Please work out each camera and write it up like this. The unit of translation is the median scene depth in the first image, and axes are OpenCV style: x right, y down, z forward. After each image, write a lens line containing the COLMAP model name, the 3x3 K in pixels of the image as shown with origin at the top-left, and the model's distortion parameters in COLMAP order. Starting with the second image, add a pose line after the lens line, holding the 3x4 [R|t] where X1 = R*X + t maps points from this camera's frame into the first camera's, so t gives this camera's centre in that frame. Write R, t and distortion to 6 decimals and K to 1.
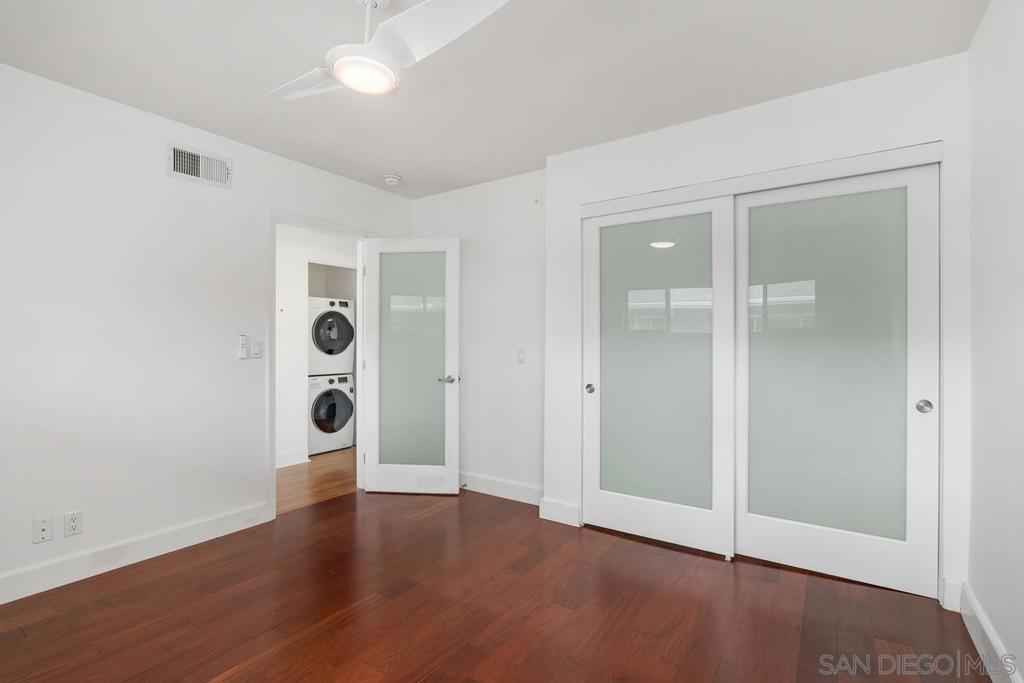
lens RADIAL K [[486.8, 0, 506.9], [0, 486.8, 341.6], [0, 0, 1]] dist [-0.012862, 0.001739]
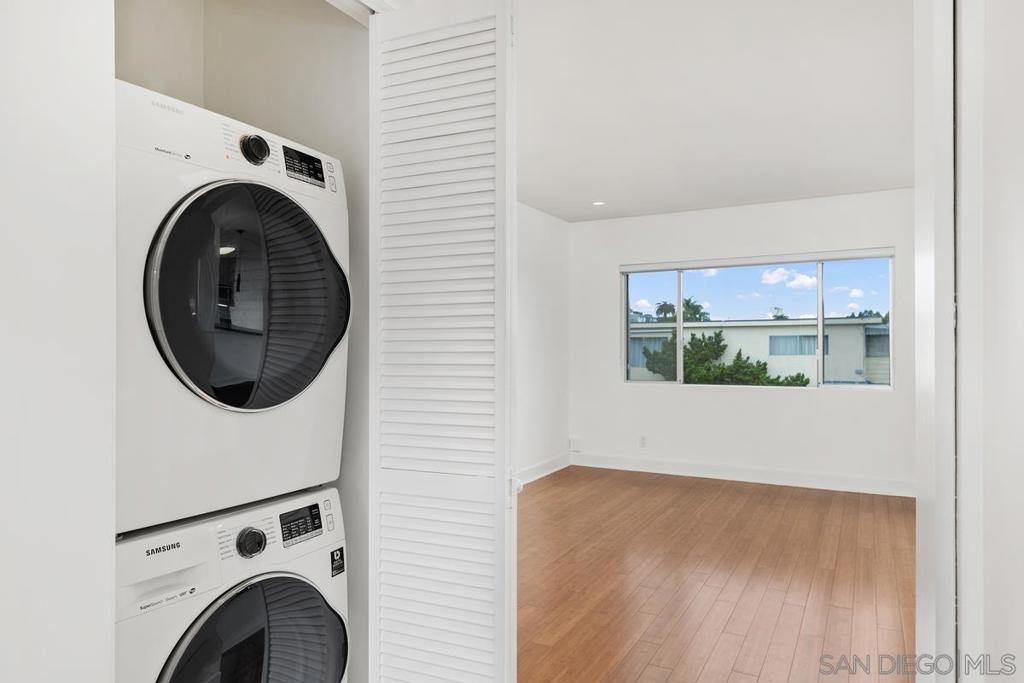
lens RADIAL K [[625.7, 0, 518.2], [0, 625.7, 347.0], [0, 0, 1]] dist [0.011098, 0.002064]
pose [[0.991121, -0.006946, 0.132782, -0.280591], [0.008575, 0.999895, -0.011702, 0.006329], [-0.132687, 0.012736, 0.991076, 0.717303]]
